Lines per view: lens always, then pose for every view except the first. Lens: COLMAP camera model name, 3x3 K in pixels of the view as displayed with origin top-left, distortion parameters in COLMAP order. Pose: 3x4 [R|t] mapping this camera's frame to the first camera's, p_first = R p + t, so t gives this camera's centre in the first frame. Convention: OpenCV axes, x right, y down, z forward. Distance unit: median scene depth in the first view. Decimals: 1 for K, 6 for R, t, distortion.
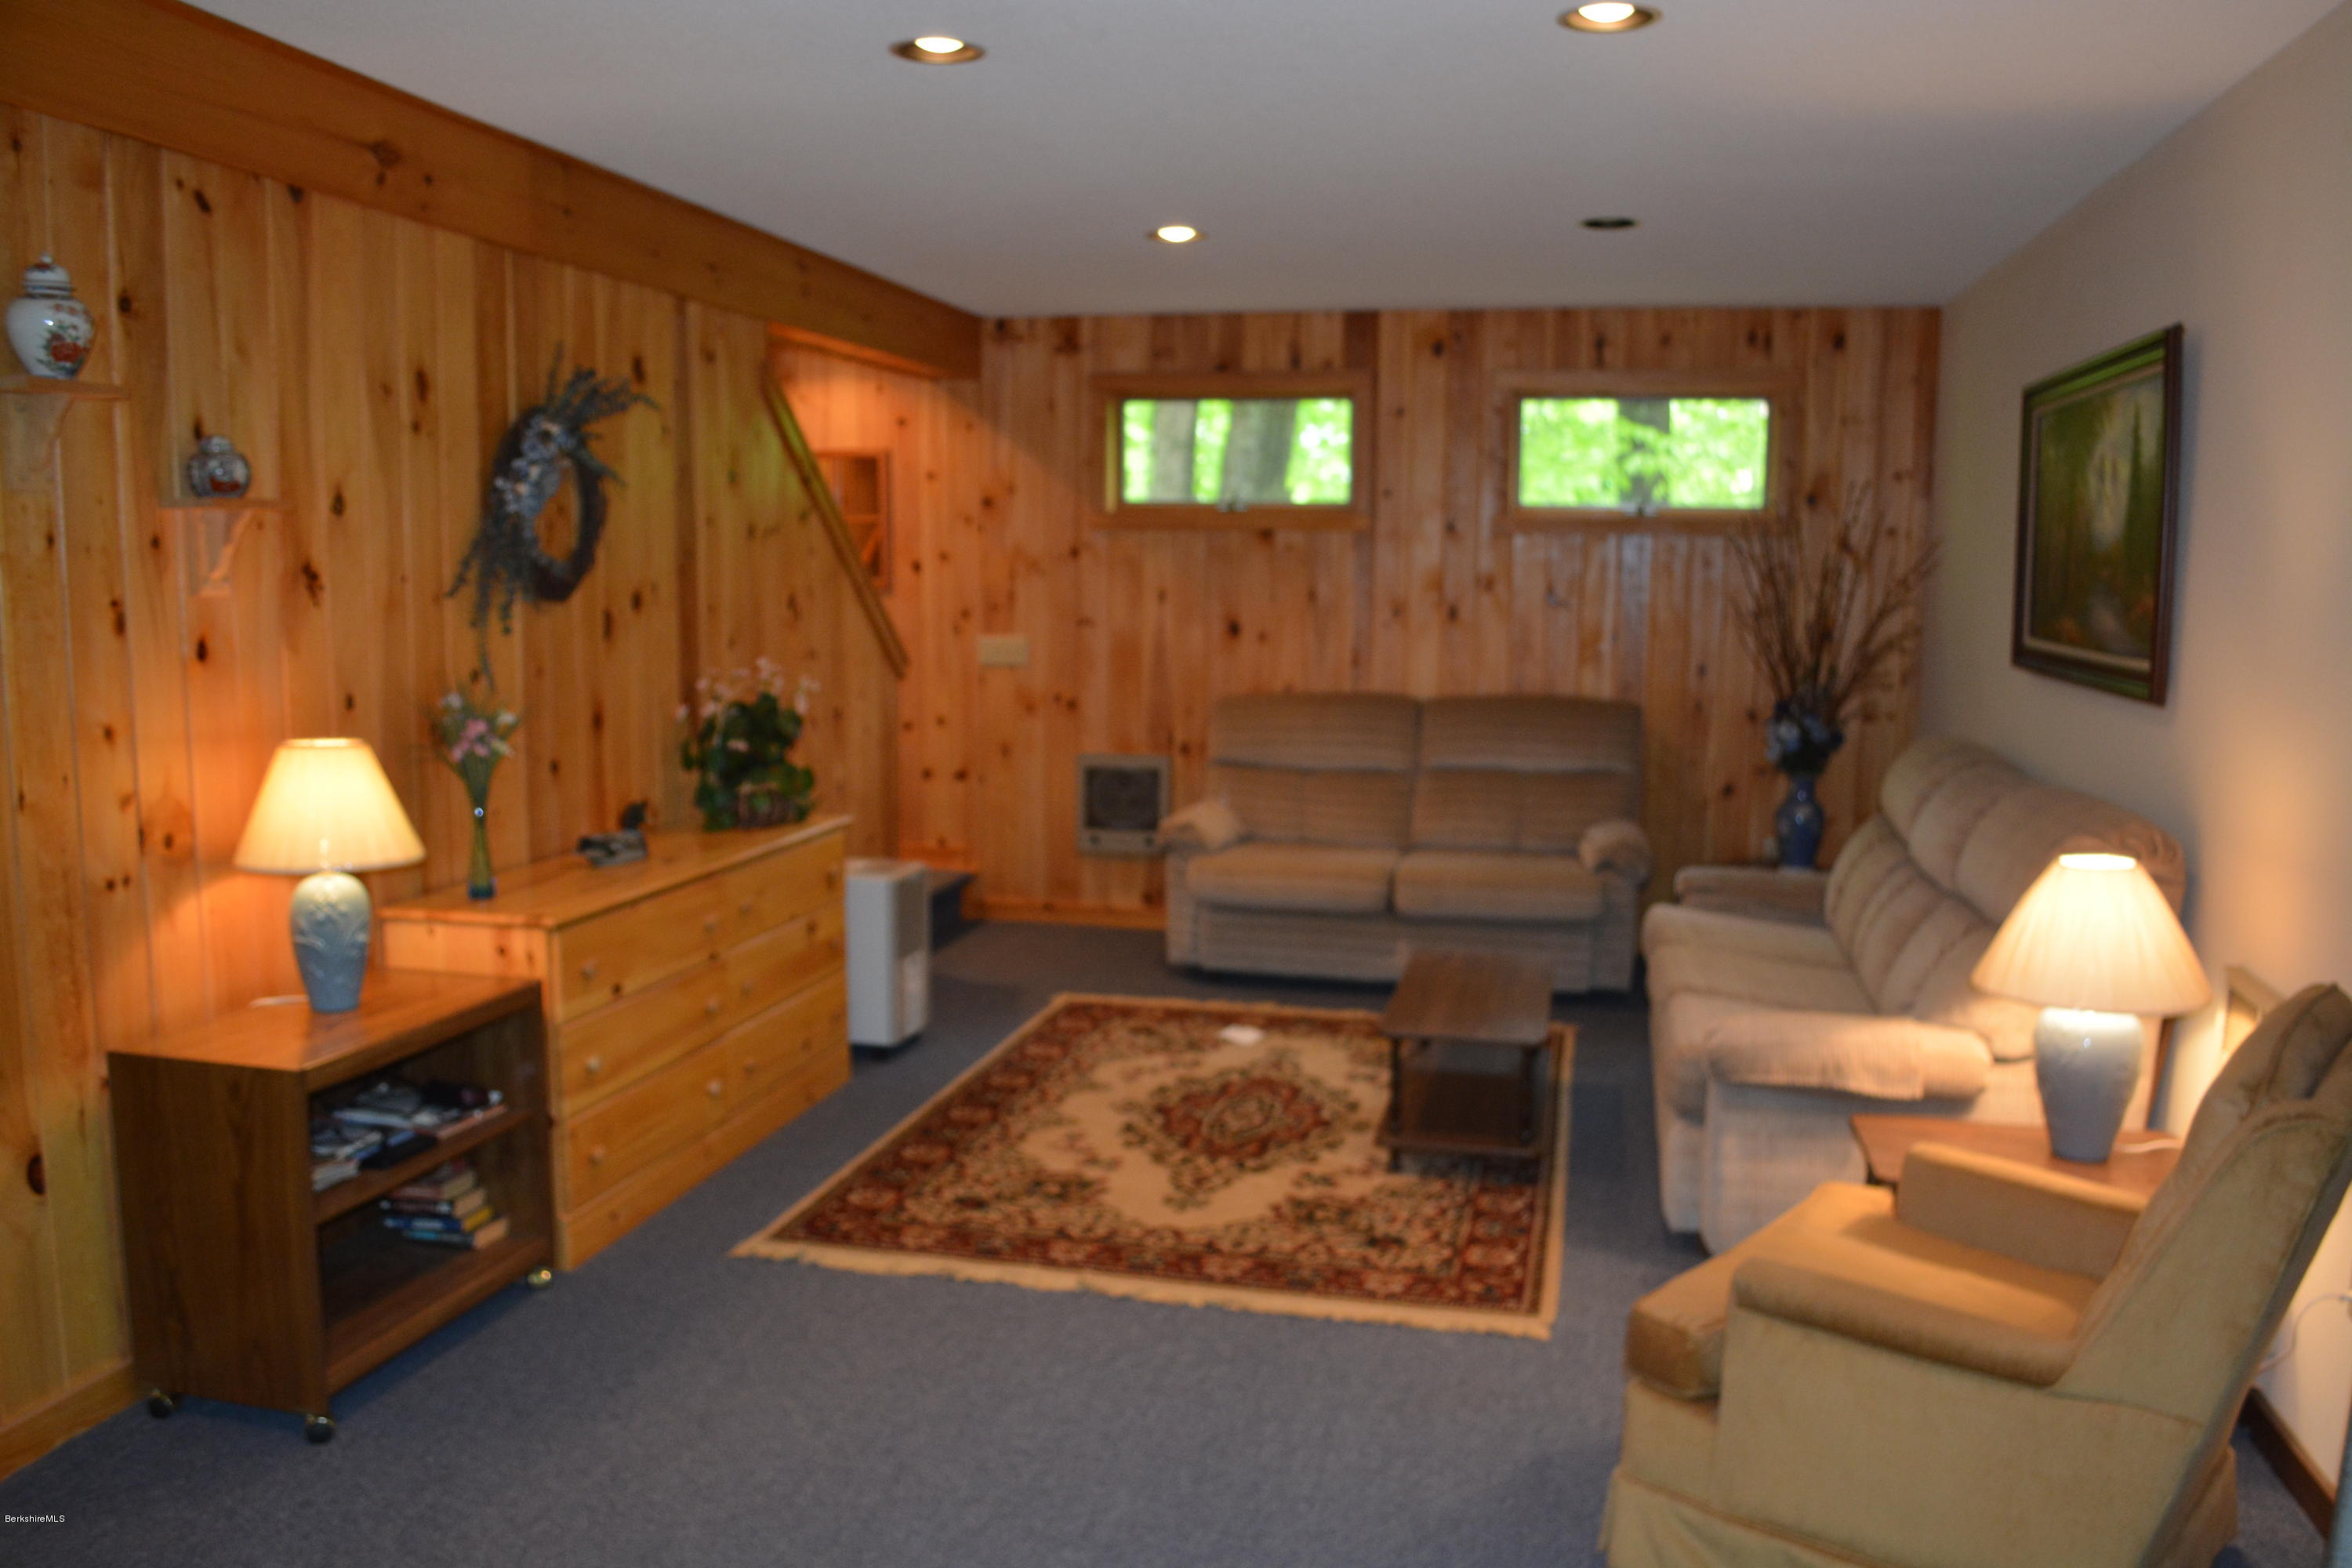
lens RADIAL K [[1831.1, 0, 1198.3], [0, 1831.1, 836.2], [0, 0, 1]] dist [-0.090775, 0.005445]
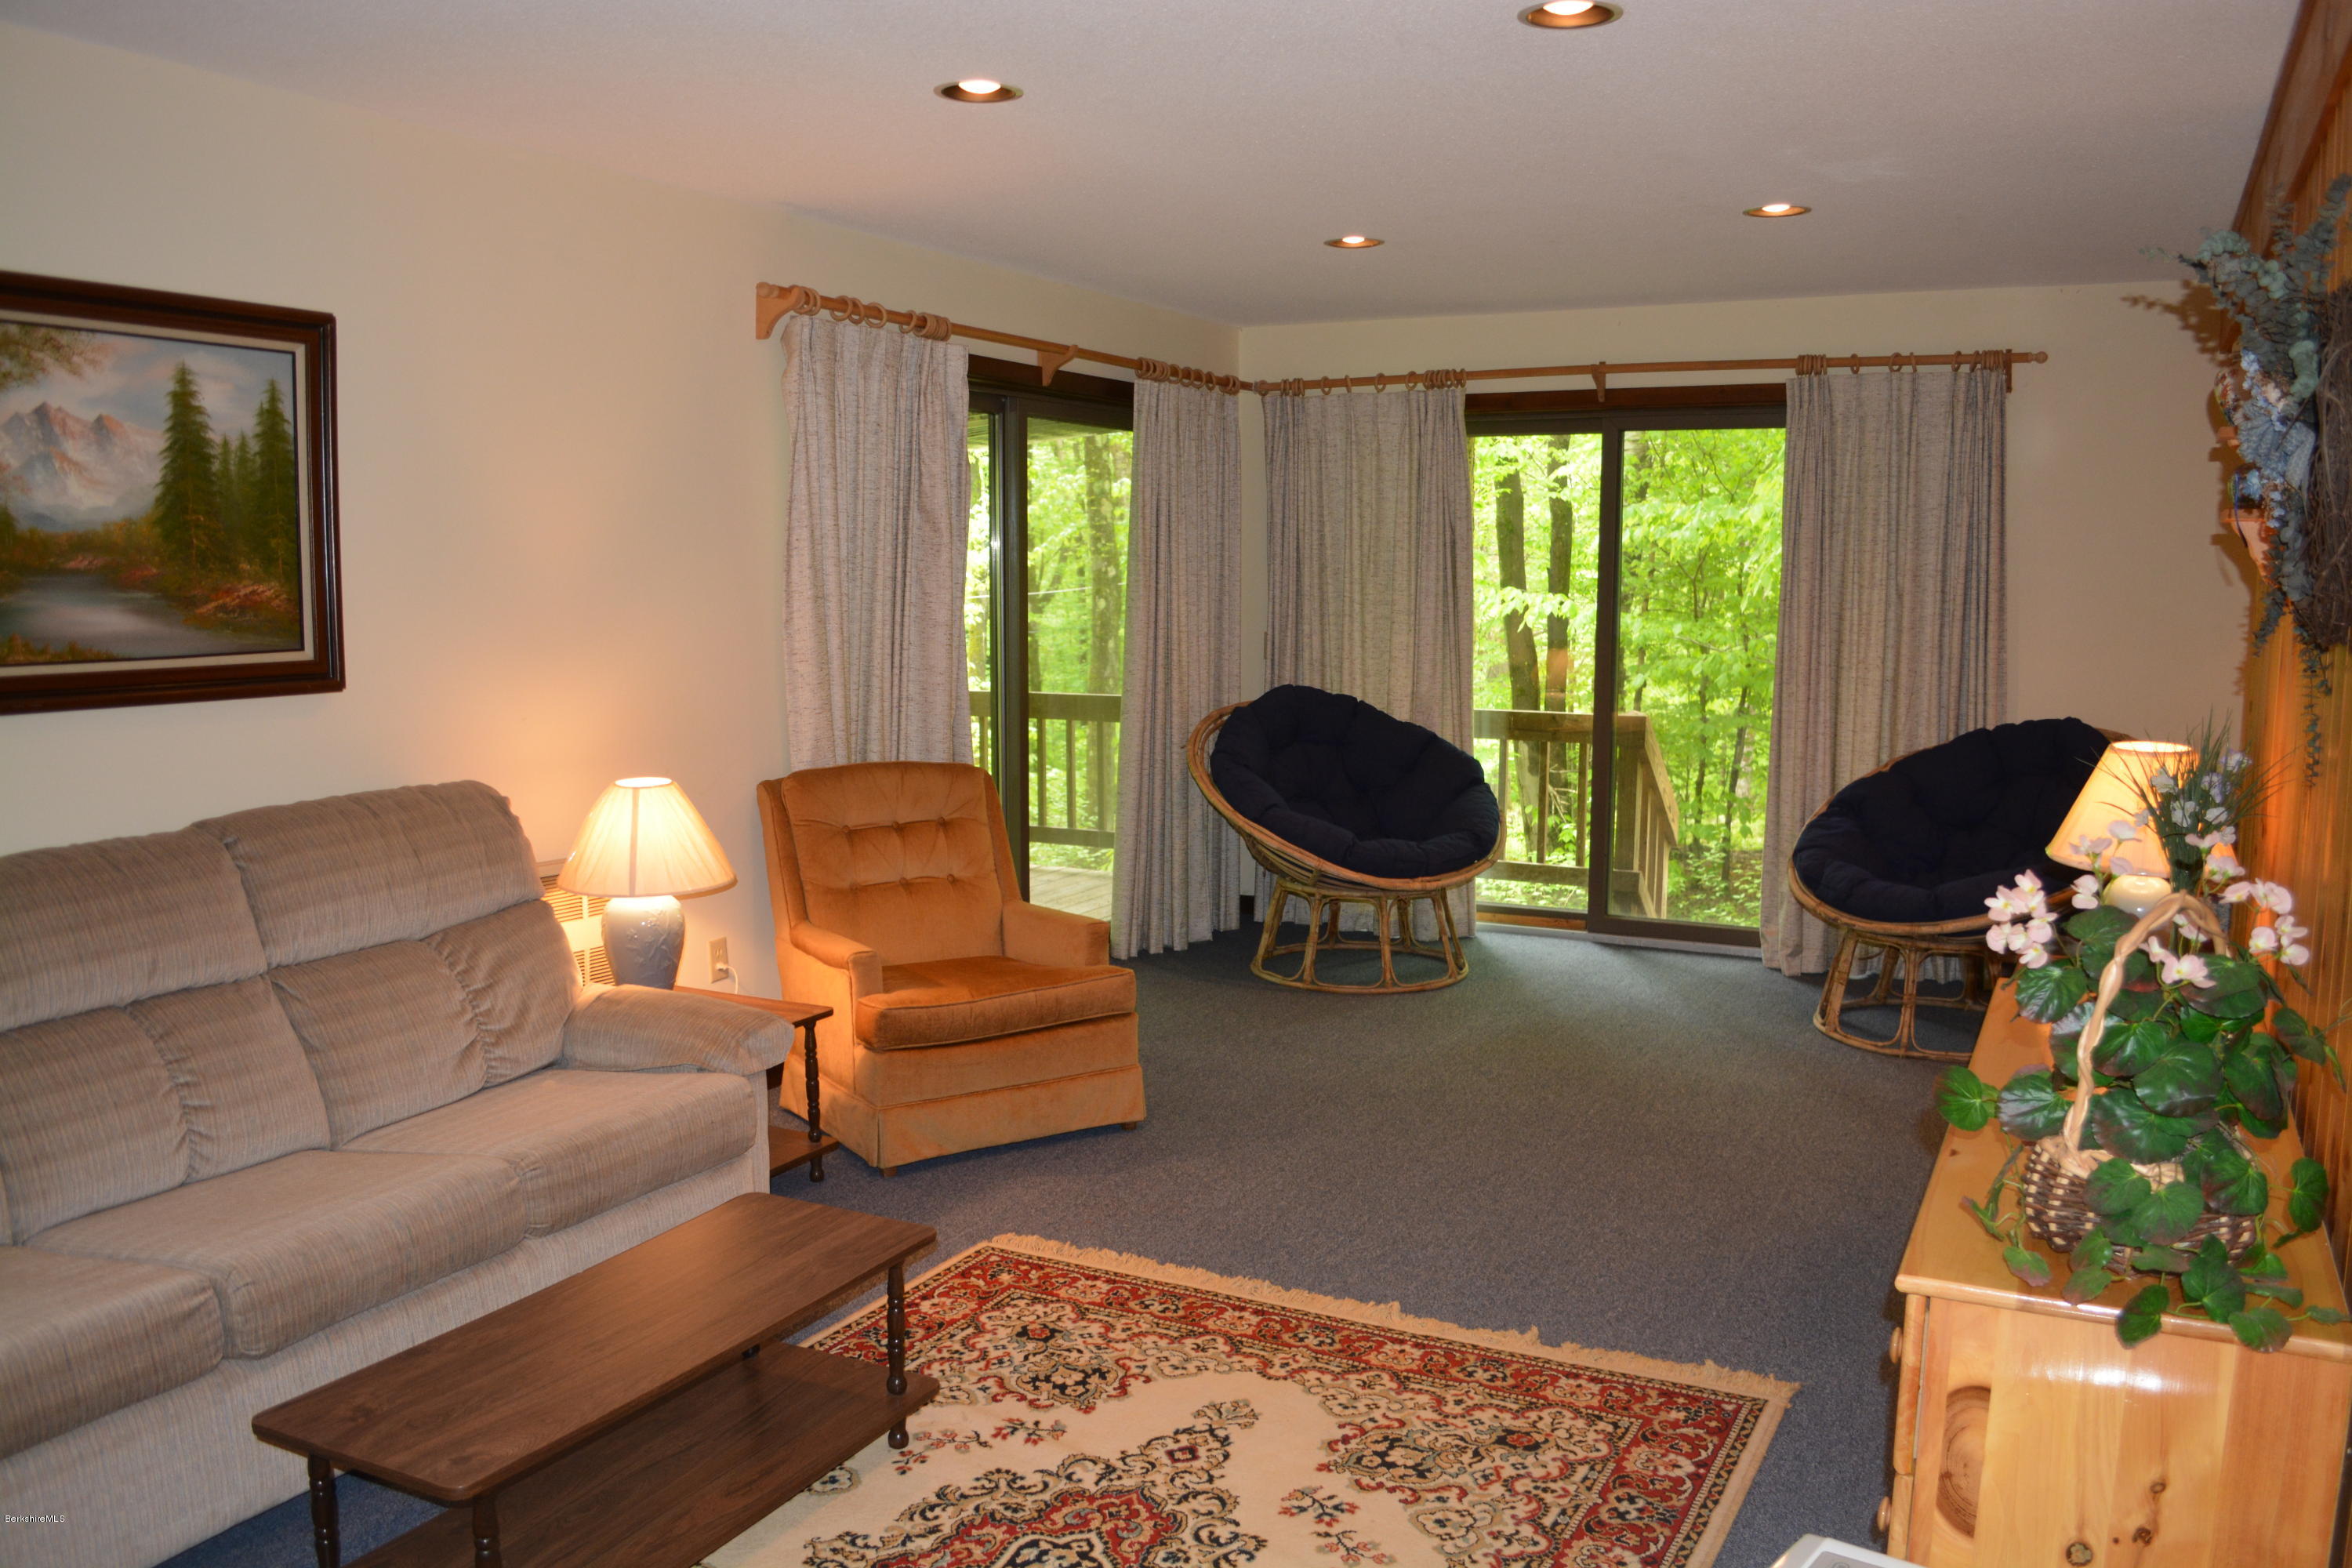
lens RADIAL K [[1861.6, 0, 1199.0], [0, 1861.6, 818.7], [0, 0, 1]] dist [-0.086021, 0.014716]
pose [[-0.966119, -0.046266, 0.253918, -0.151708], [0.026171, 0.961170, 0.274712, -0.209377], [-0.256768, 0.272050, -0.927394, 1.412242]]
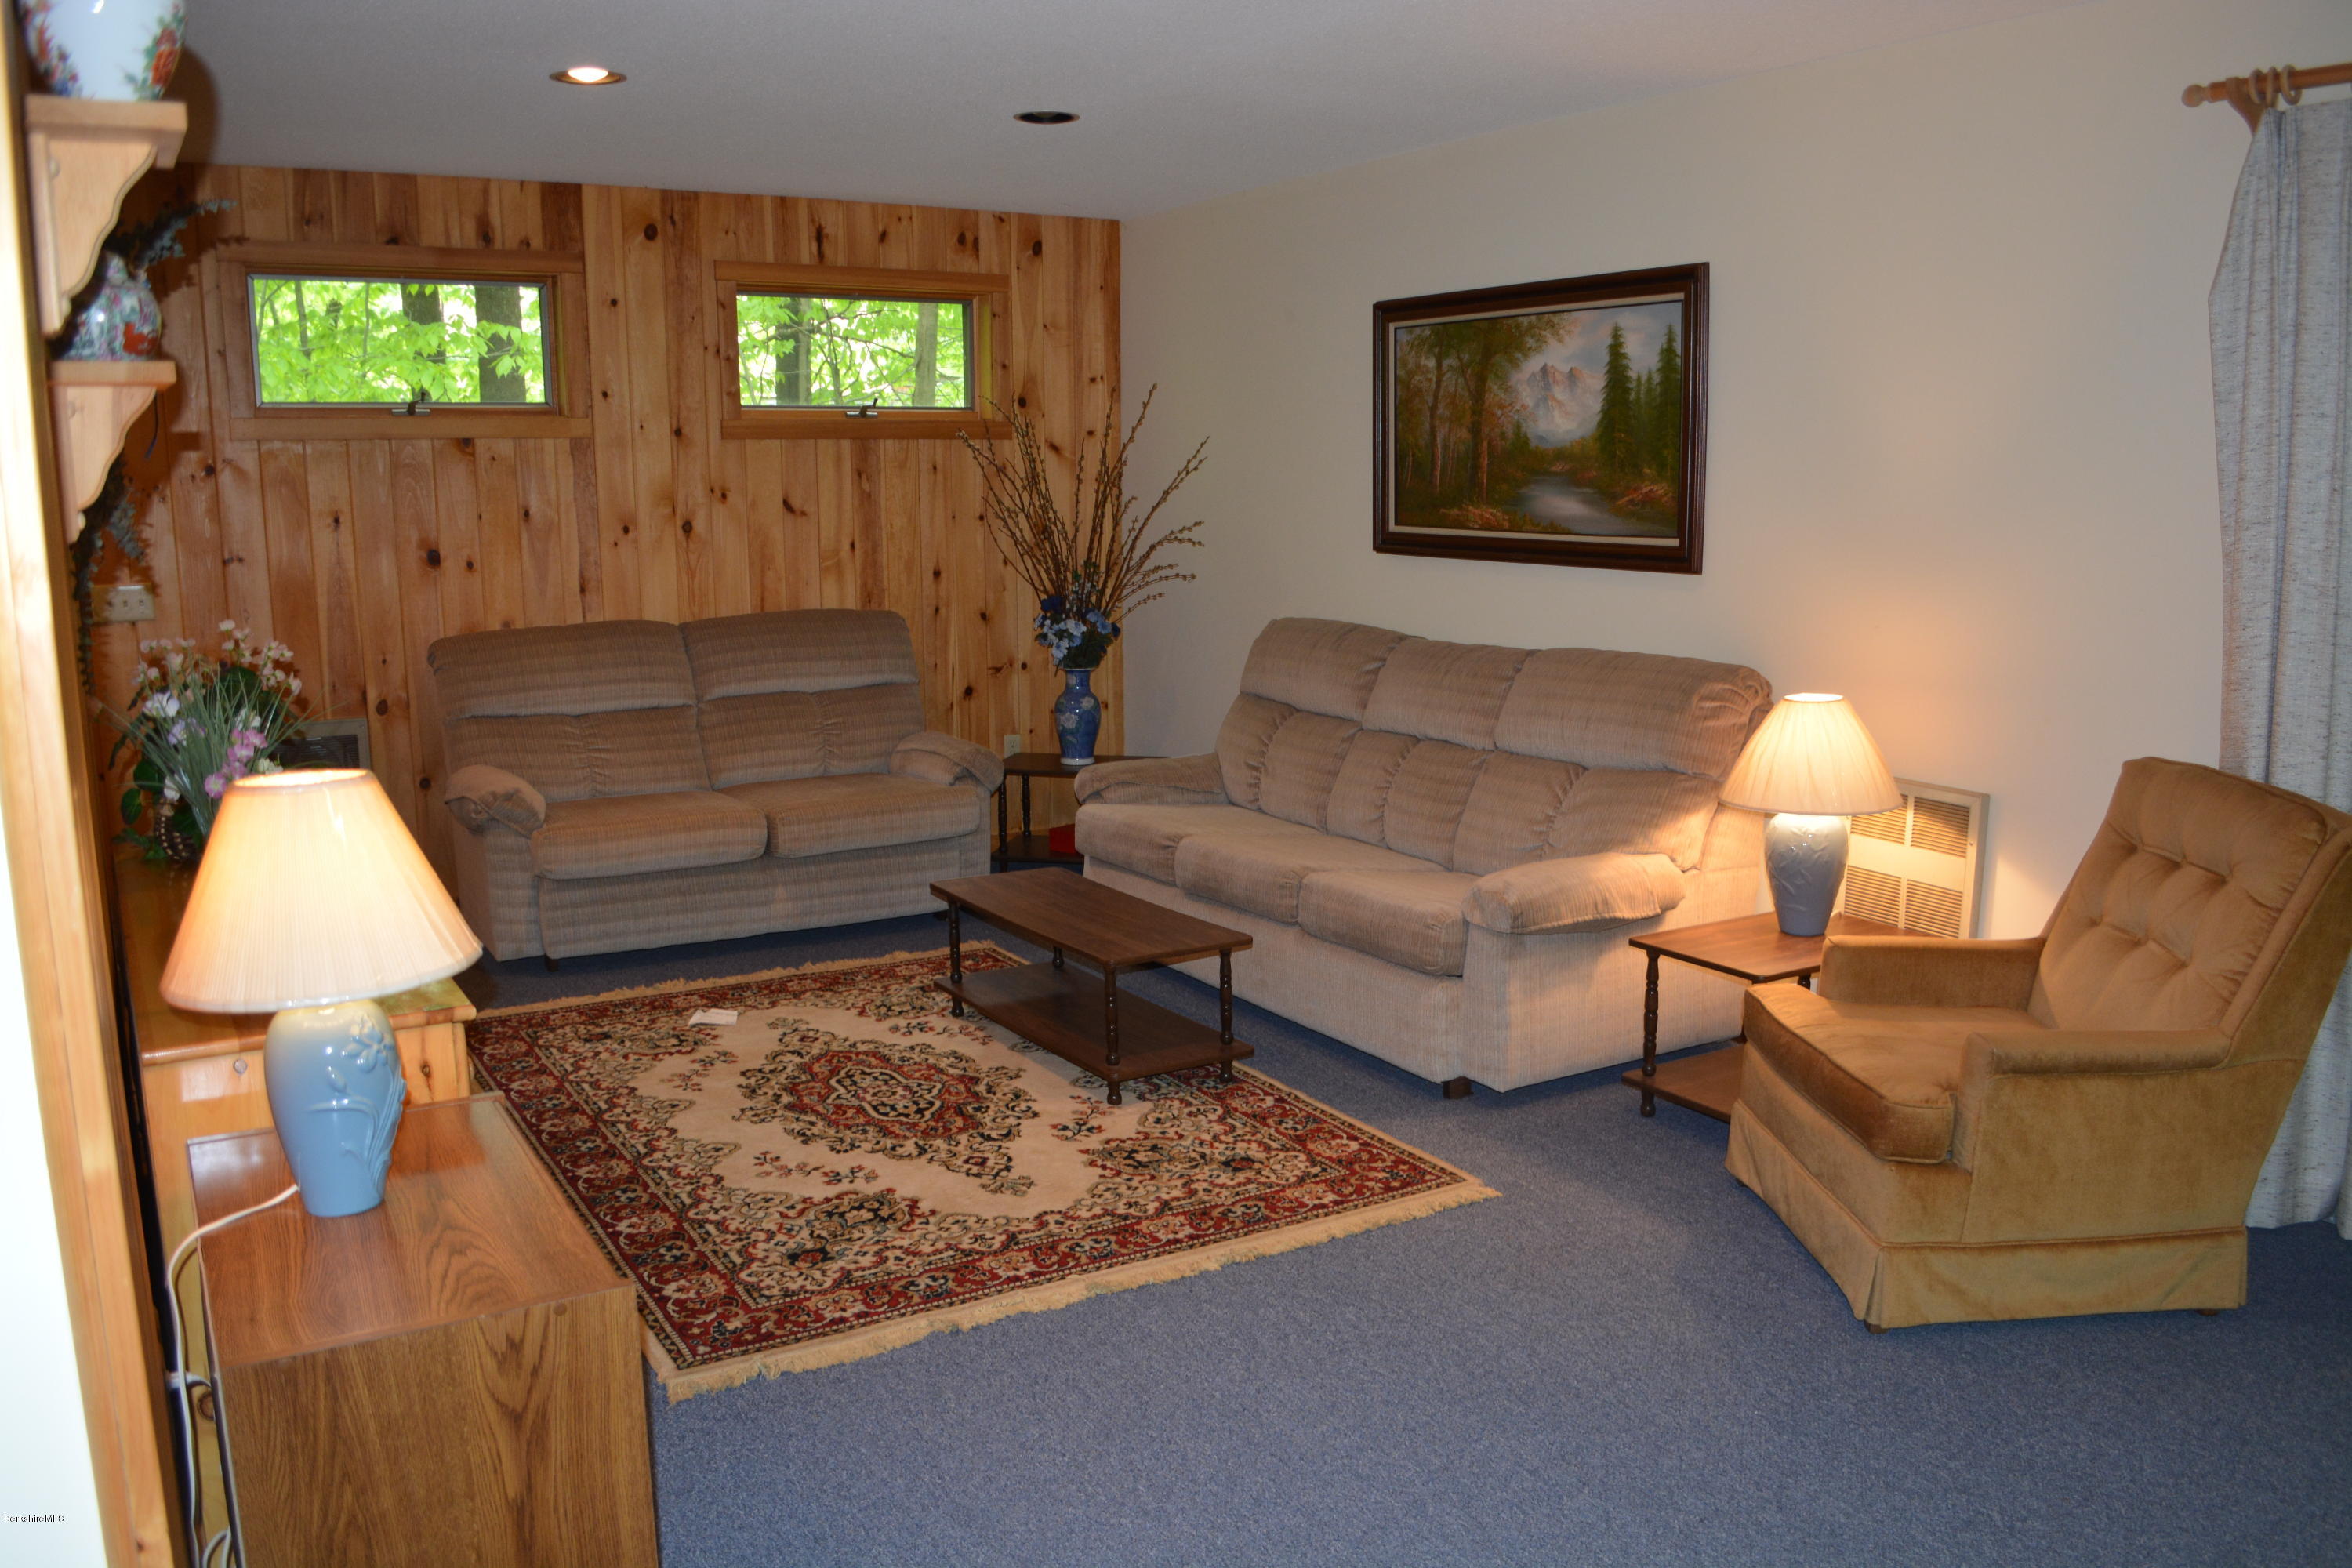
lens RADIAL K [[1861.6, 0, 1199.0], [0, 1861.6, 818.7], [0, 0, 1]] dist [-0.086021, 0.014716]
pose [[0.723814, -0.139393, 0.675769, -0.458557], [0.112911, 0.990108, 0.083295, -0.038170], [-0.680694, 0.016012, 0.732393, 0.226522]]
